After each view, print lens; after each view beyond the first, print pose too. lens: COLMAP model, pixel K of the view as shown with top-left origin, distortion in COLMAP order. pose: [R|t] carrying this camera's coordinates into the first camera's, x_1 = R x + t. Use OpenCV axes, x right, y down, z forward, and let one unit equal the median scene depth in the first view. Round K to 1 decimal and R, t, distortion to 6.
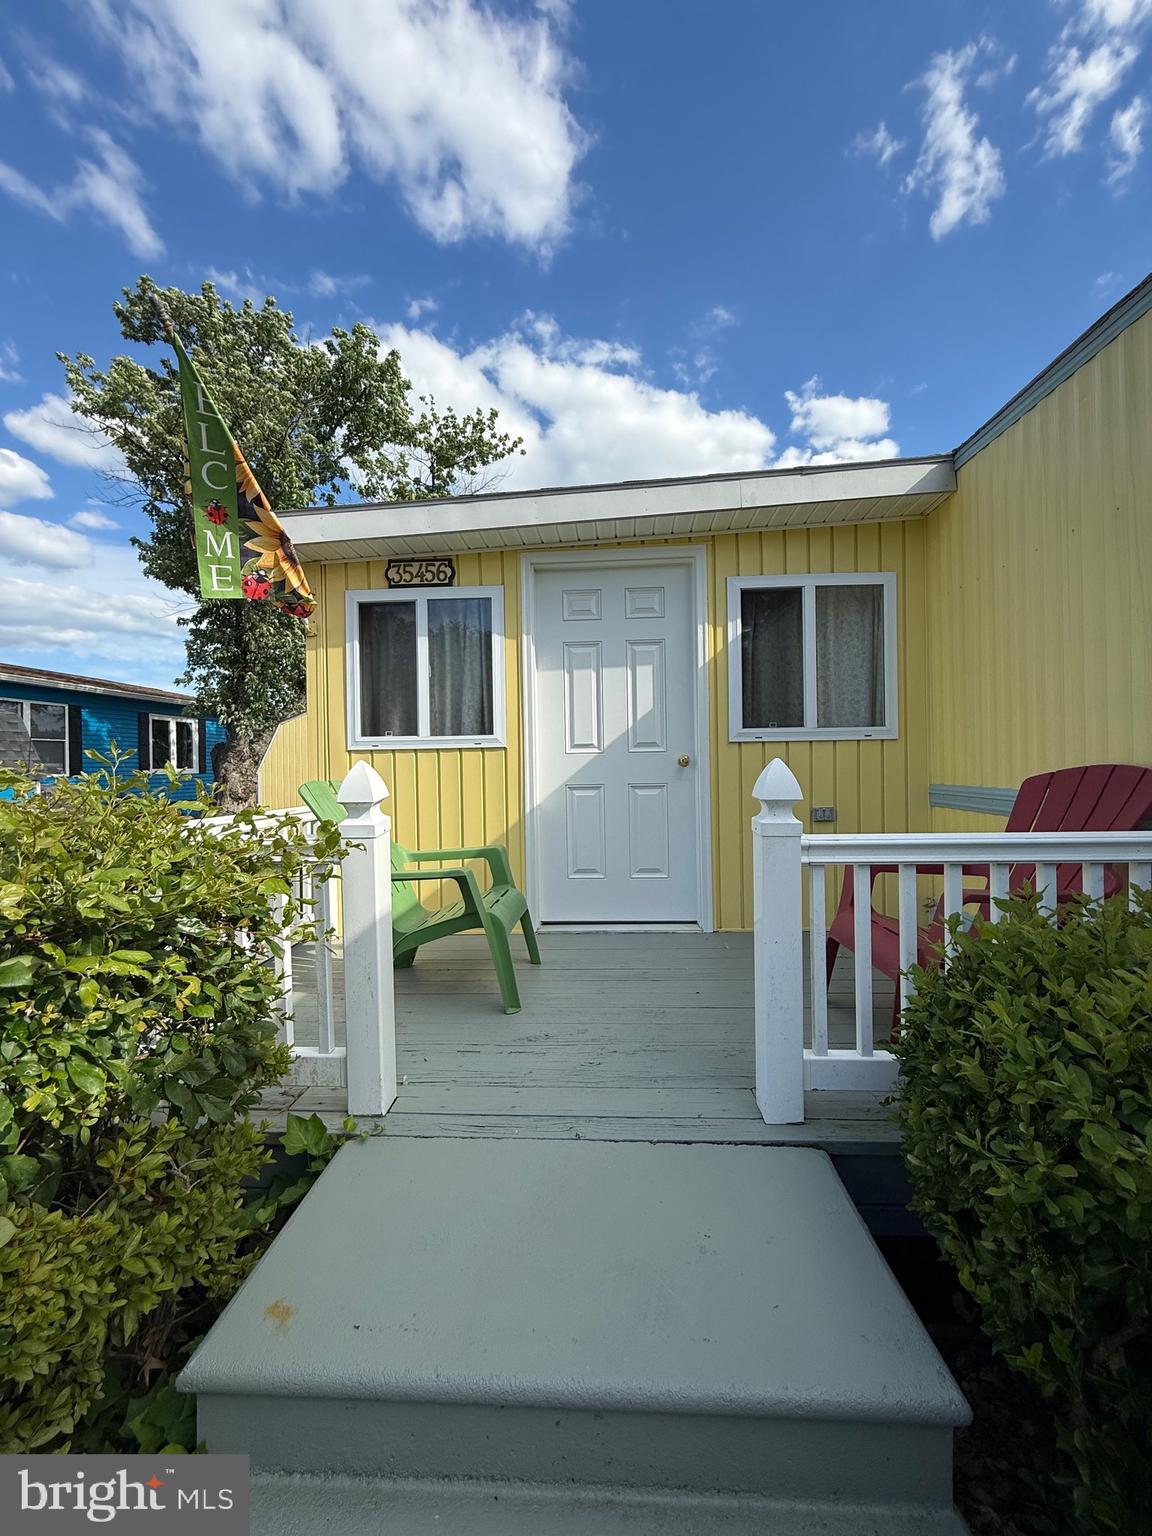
lens RADIAL K [[612.3, 0, 578.6], [0, 612.3, 763.2], [0, 0, 1]] dist [-0.001112, -0.000674]
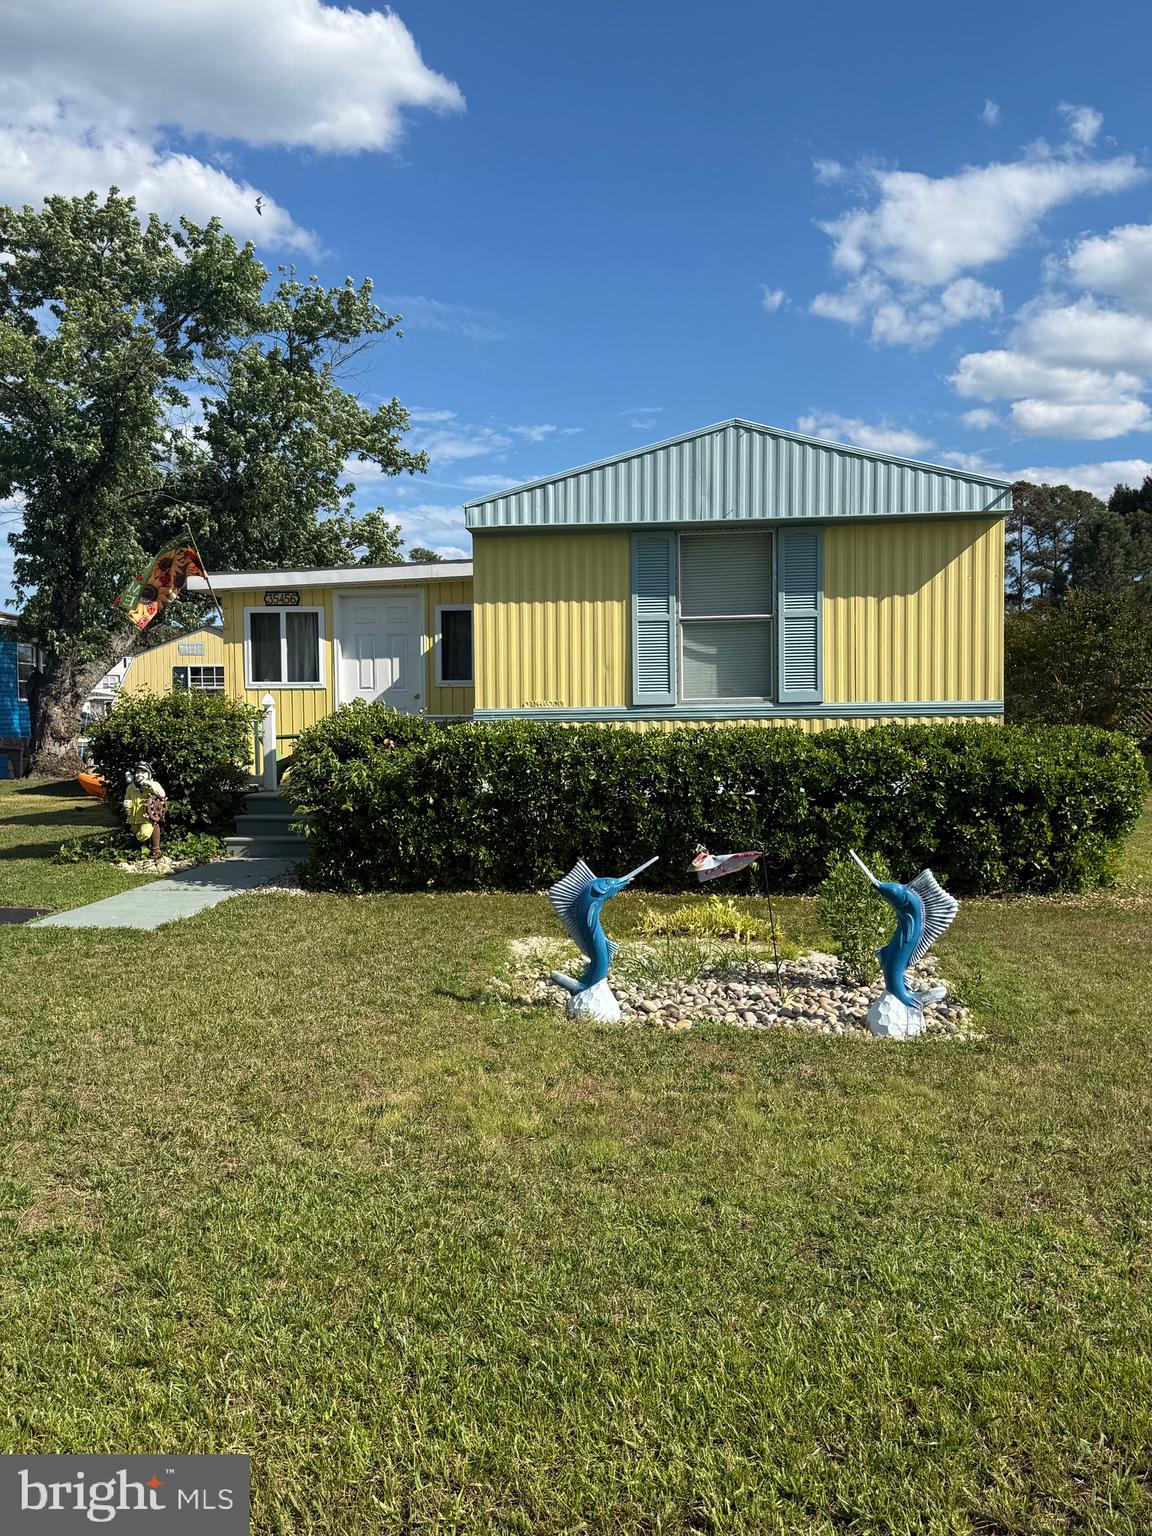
lens RADIAL K [[1388.0, 0, 560.0], [0, 1388.0, 779.6], [0, 0, 1]] dist [0.164587, -0.341970]
pose [[0.998710, 0.017070, -0.047824, 0.862515], [-0.014967, 0.998920, 0.043989, 0.059166], [0.048523, -0.043217, 0.997887, -3.489832]]
